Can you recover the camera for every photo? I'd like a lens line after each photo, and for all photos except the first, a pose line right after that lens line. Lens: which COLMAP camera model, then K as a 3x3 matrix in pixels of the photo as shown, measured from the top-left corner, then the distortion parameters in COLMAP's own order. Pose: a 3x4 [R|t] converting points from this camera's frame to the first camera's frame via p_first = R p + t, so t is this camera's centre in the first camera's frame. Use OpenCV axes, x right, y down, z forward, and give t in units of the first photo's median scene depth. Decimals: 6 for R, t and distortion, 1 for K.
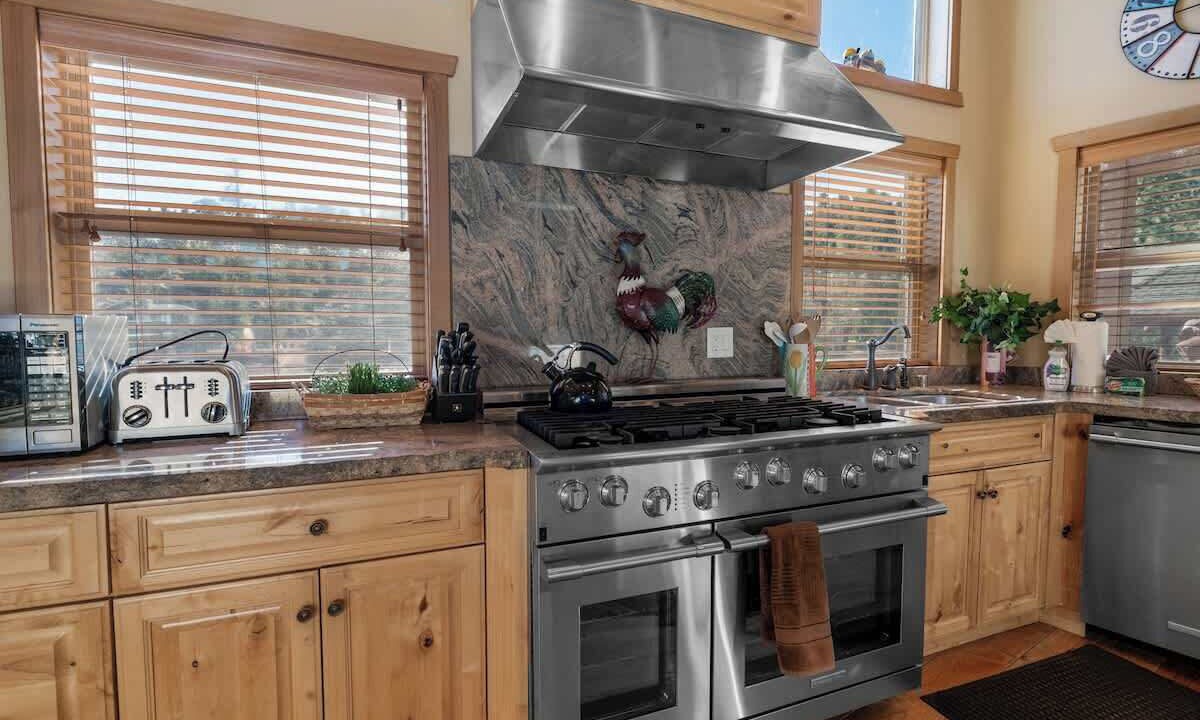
lens RADIAL K [[574.7, 0, 600.0], [0, 574.7, 360.0], [0, 0, 1]] dist [-0.001971, -0.000577]
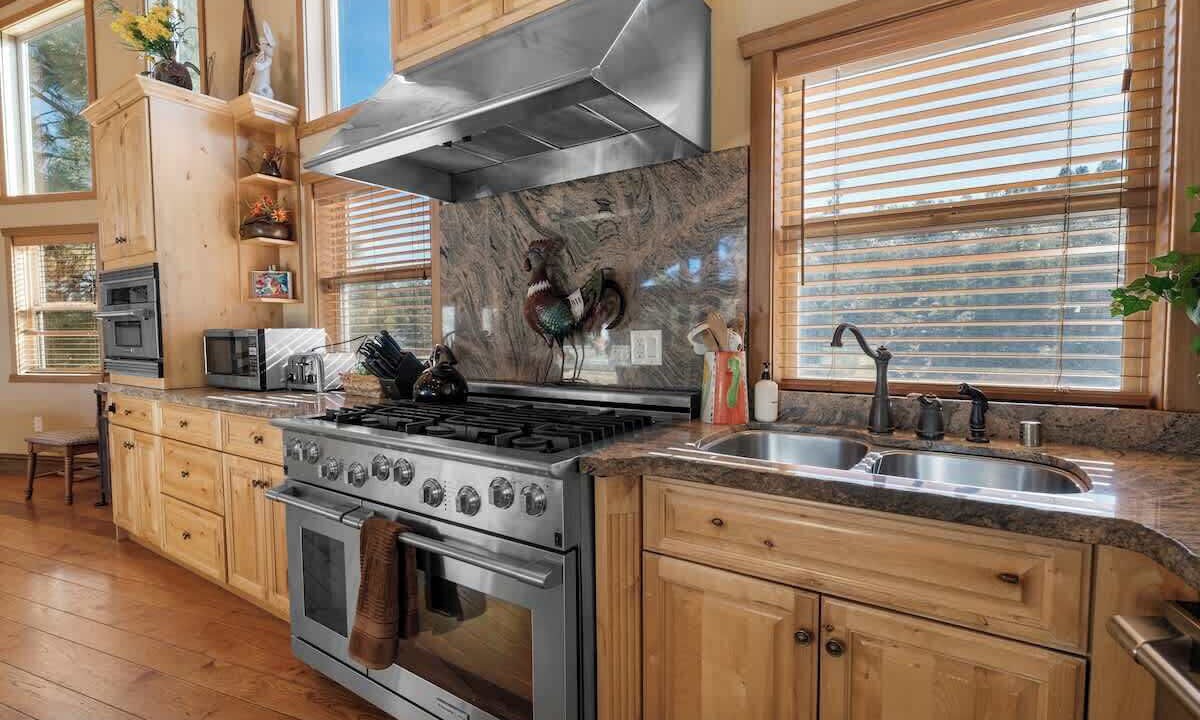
lens RADIAL K [[574.7, 0, 600.0], [0, 574.7, 360.0], [0, 0, 1]] dist [-0.001971, -0.000577]
pose [[0.539560, 0.039001, -0.841043, 0.986767], [-0.033994, 0.999121, 0.024523, -0.033811], [0.841261, 0.015359, 0.540412, 0.525721]]
